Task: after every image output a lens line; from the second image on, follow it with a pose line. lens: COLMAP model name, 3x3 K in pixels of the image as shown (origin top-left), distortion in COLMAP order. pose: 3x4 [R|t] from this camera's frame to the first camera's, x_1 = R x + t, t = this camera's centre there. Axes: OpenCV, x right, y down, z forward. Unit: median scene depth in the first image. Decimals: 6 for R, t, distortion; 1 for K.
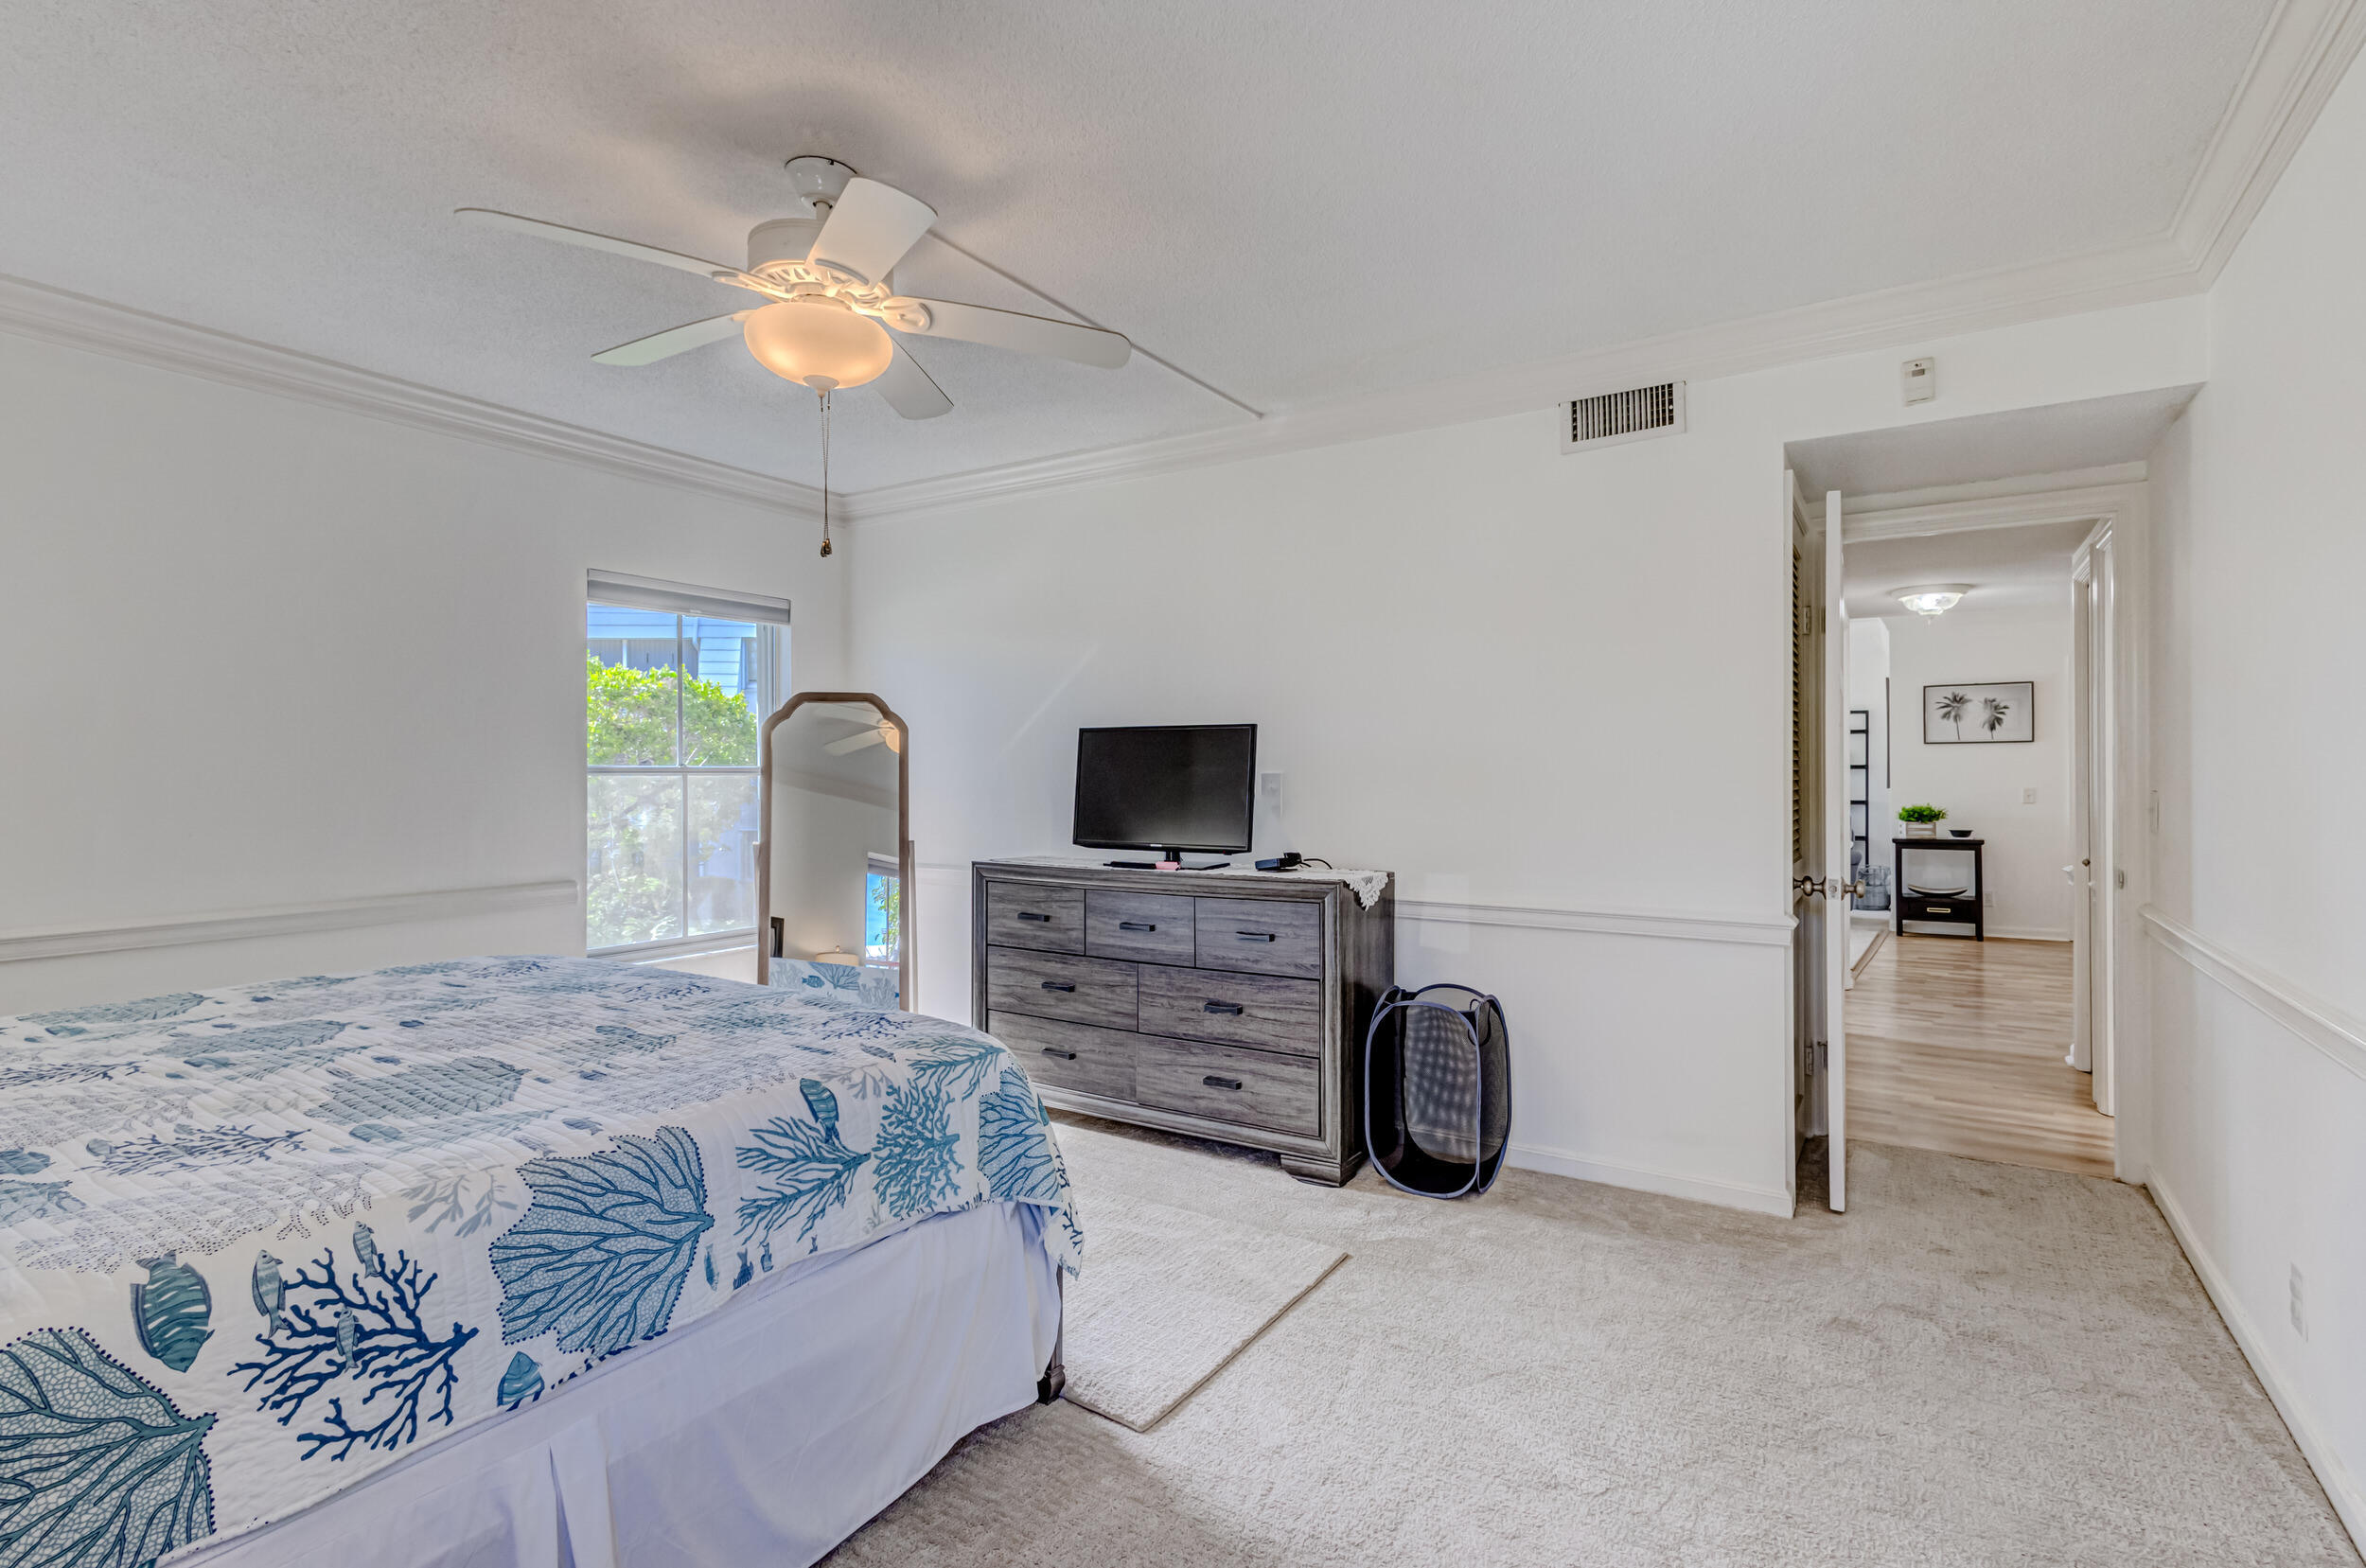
lens RADIAL K [[1086.7, 0, 1179.6], [0, 1086.7, 769.7], [0, 0, 1]] dist [0.014313, -0.005141]
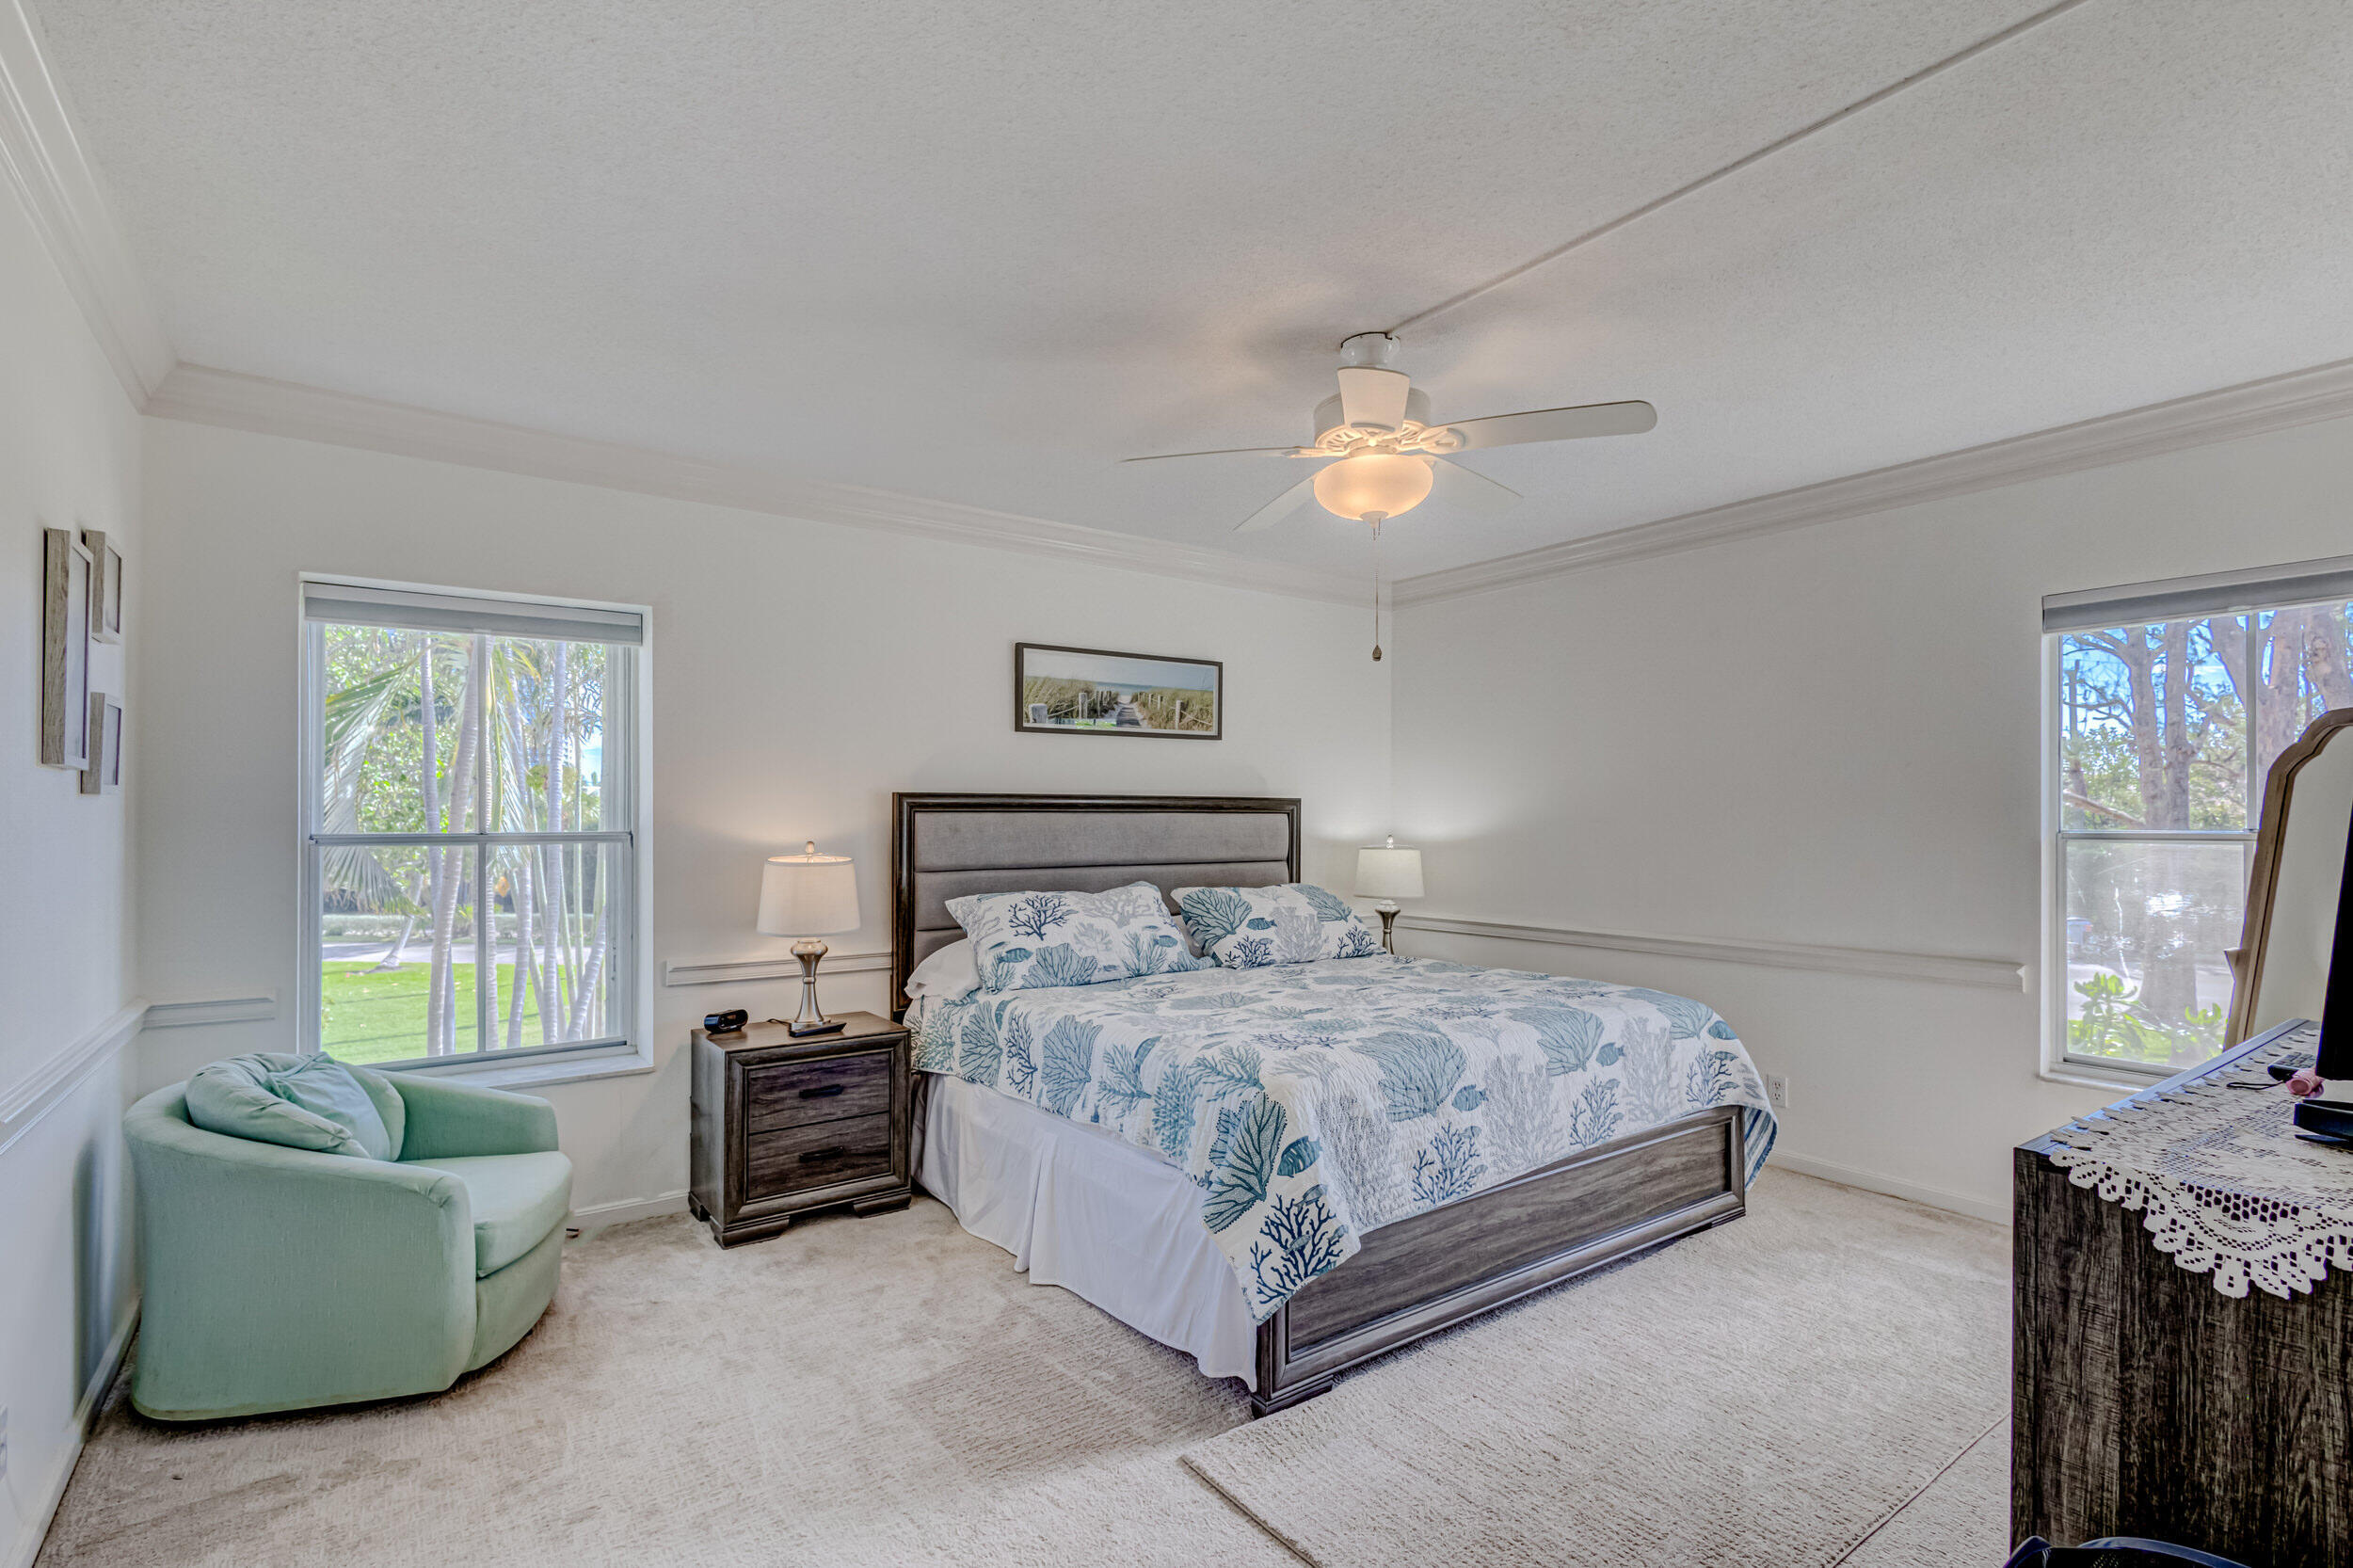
lens RADIAL K [[1080.7, 0, 1169.0], [0, 1080.7, 803.8], [0, 0, 1]] dist [0.014313, -0.005141]
pose [[-0.338069, -0.016178, -0.940982, 1.278951], [0.001933, 0.999838, -0.017885, -0.028036], [0.941119, -0.007865, -0.337983, 1.746817]]
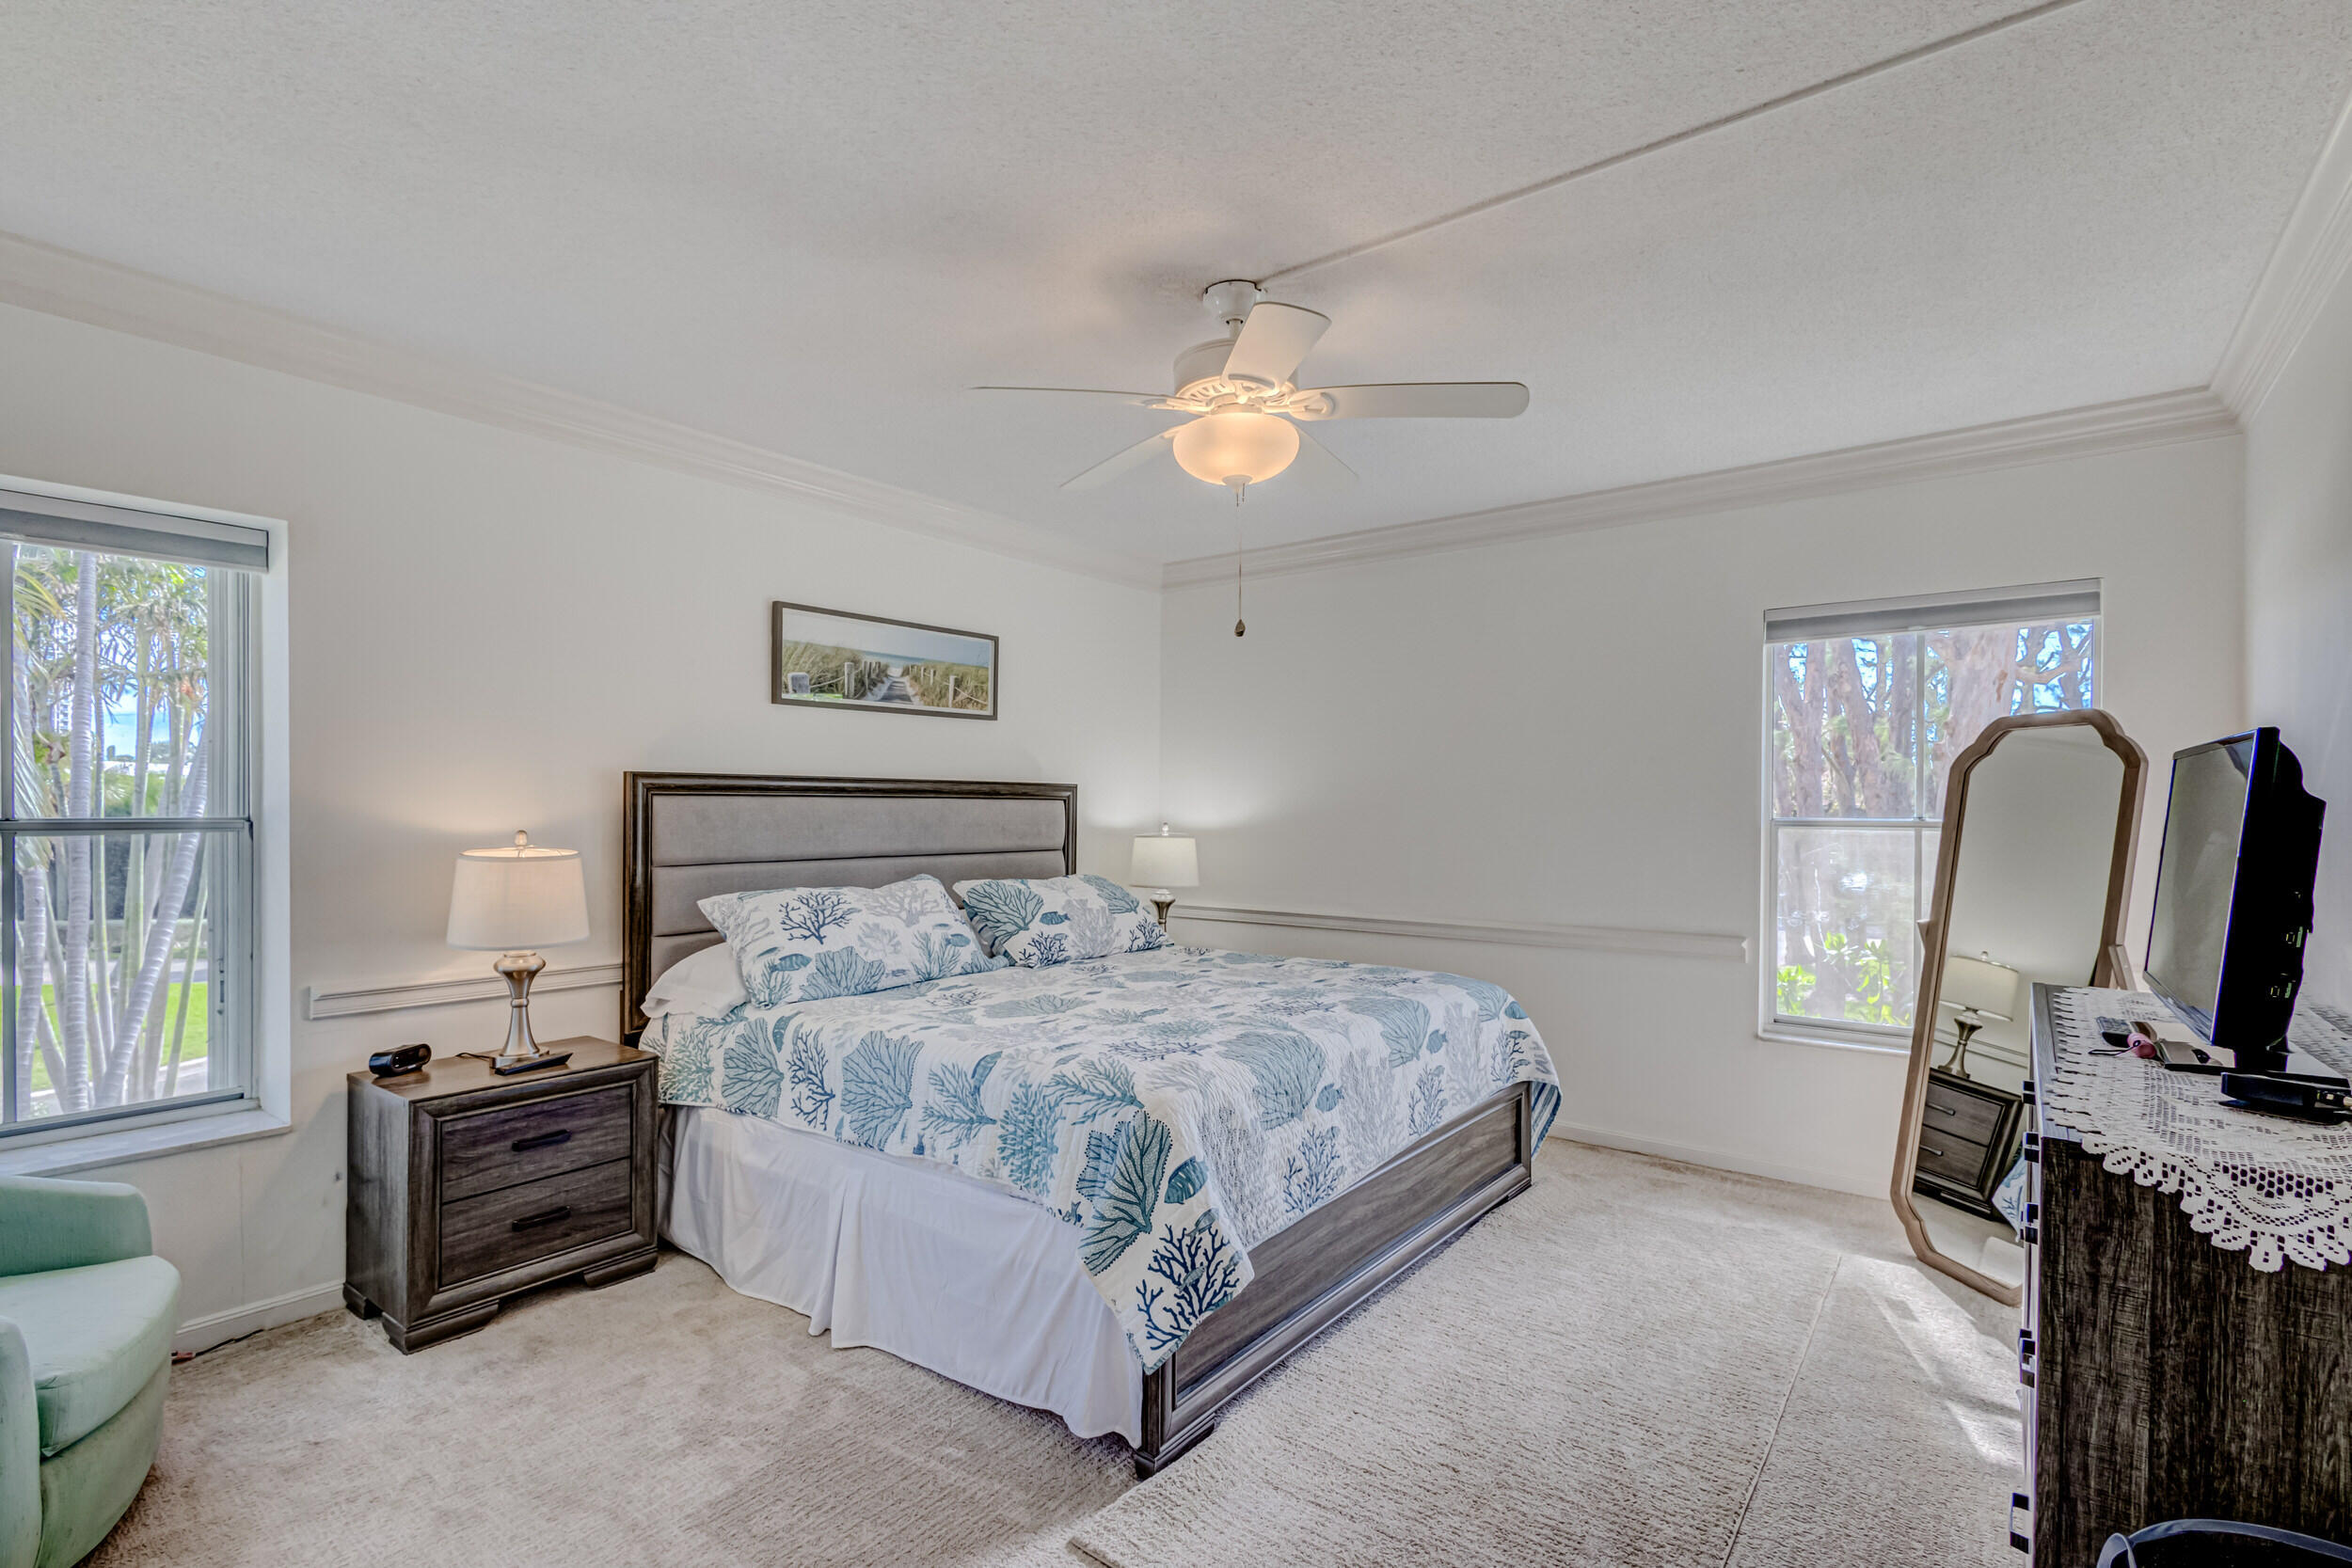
lens RADIAL K [[1080.2, 0, 1169.4], [0, 1080.2, 803.7], [0, 0, 1]] dist [0.014313, -0.005141]
pose [[-0.061415, -0.005996, -0.998094, 1.154450], [-0.001685, 0.999981, -0.005903, -0.027928], [0.998111, 0.001319, -0.061424, 1.470312]]
